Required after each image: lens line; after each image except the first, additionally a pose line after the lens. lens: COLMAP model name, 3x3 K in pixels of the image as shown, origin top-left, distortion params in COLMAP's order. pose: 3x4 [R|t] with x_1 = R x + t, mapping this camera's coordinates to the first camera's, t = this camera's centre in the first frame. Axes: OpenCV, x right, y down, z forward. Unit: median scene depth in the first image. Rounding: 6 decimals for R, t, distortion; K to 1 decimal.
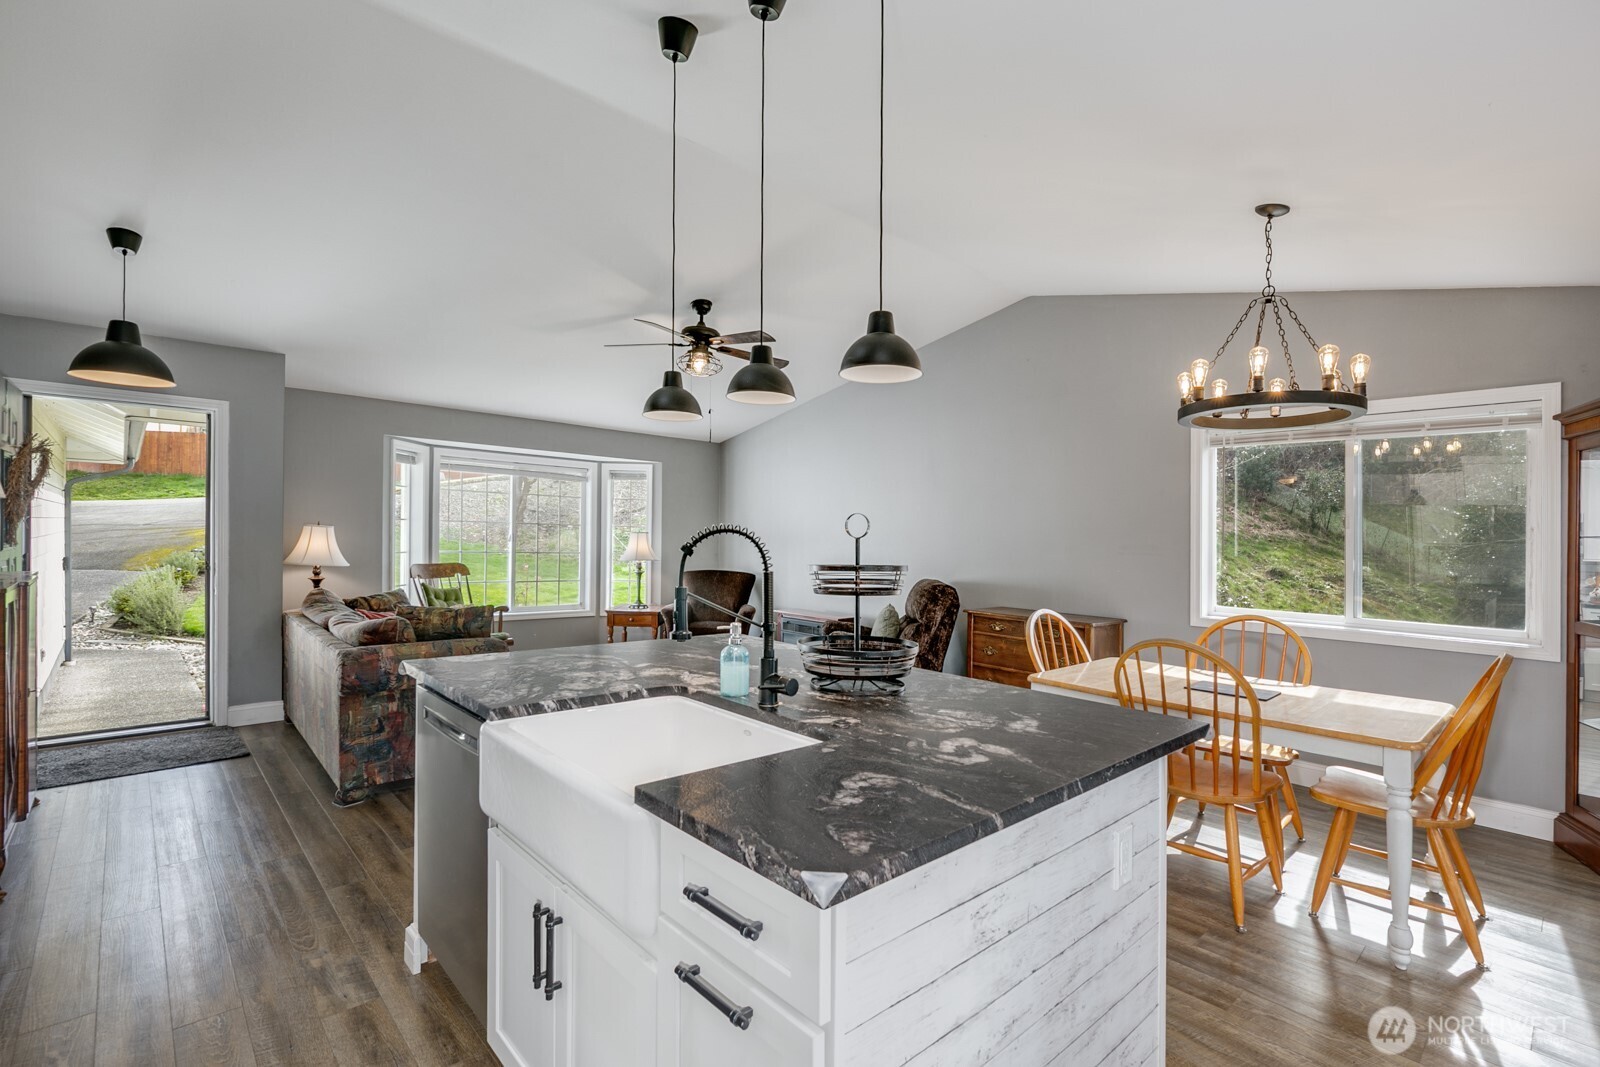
lens RADIAL K [[736.5, 0, 806.9], [0, 736.5, 539.7], [0, 0, 1]] dist [-0.010146, -0.001644]
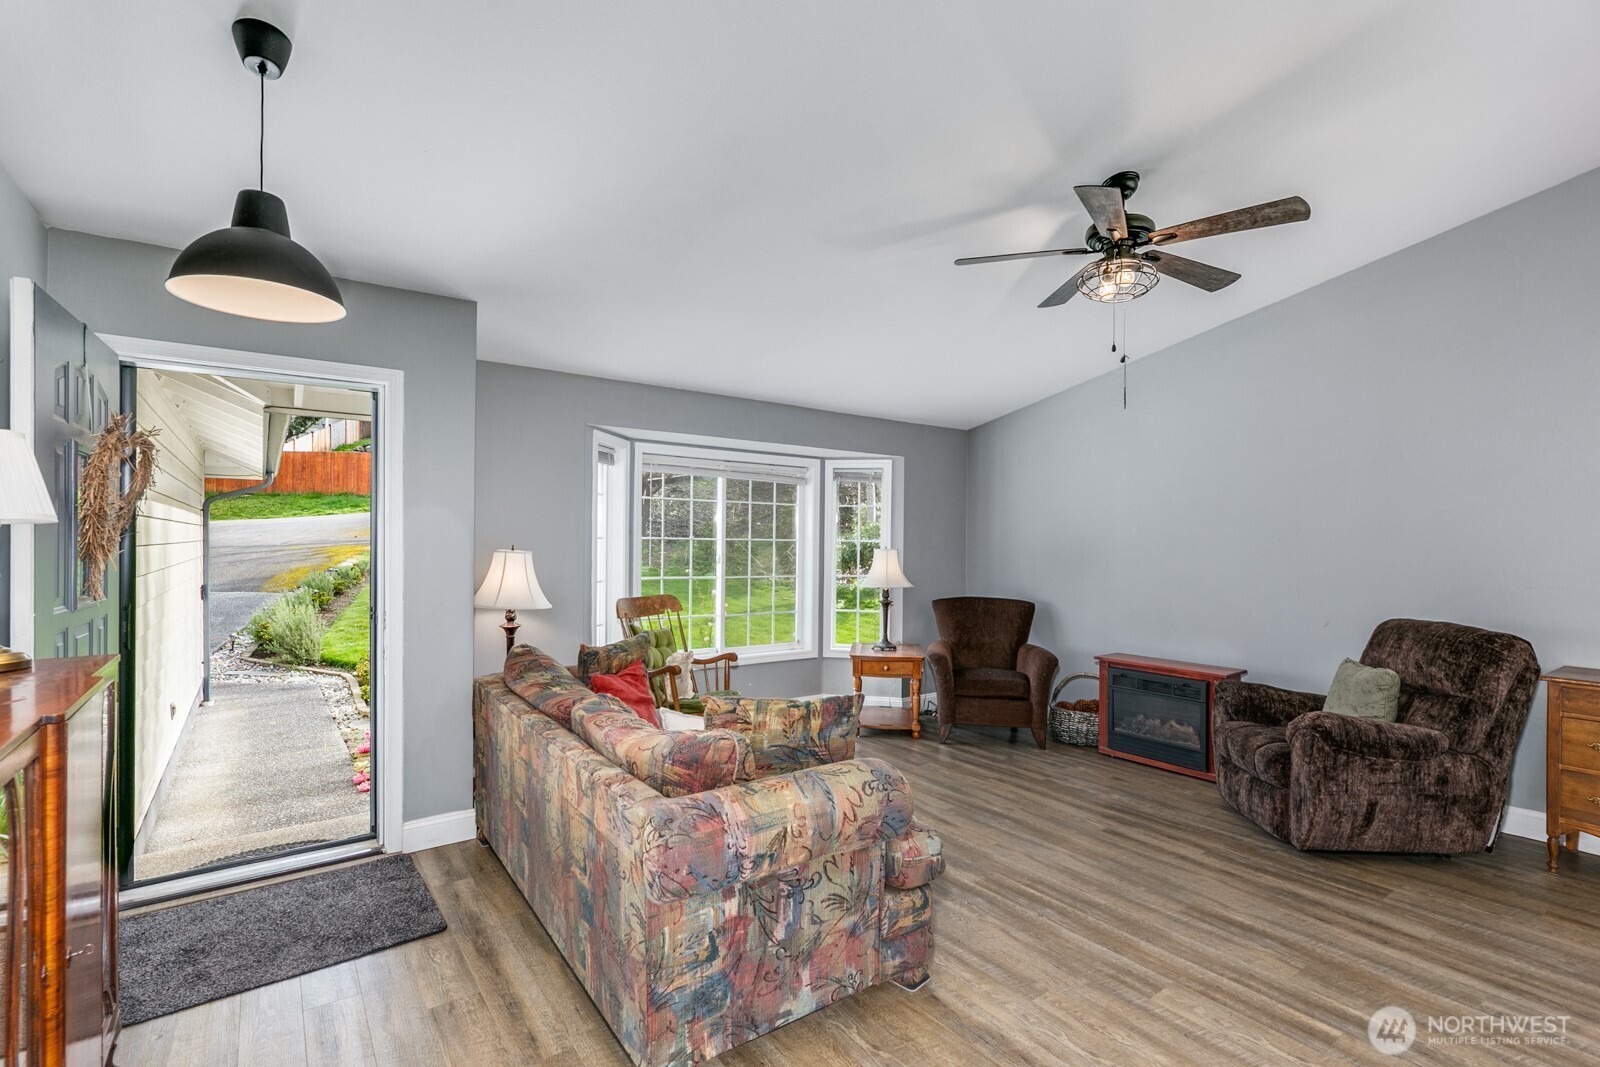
lens RADIAL K [[736.5, 0, 790.5], [0, 736.5, 530.1], [0, 0, 1]] dist [-0.010146, -0.001644]
pose [[0.991576, -0.018679, -0.128170, -0.262894], [0.015996, 0.999632, -0.021931, -0.016668], [0.128532, 0.019696, 0.991510, 0.281435]]
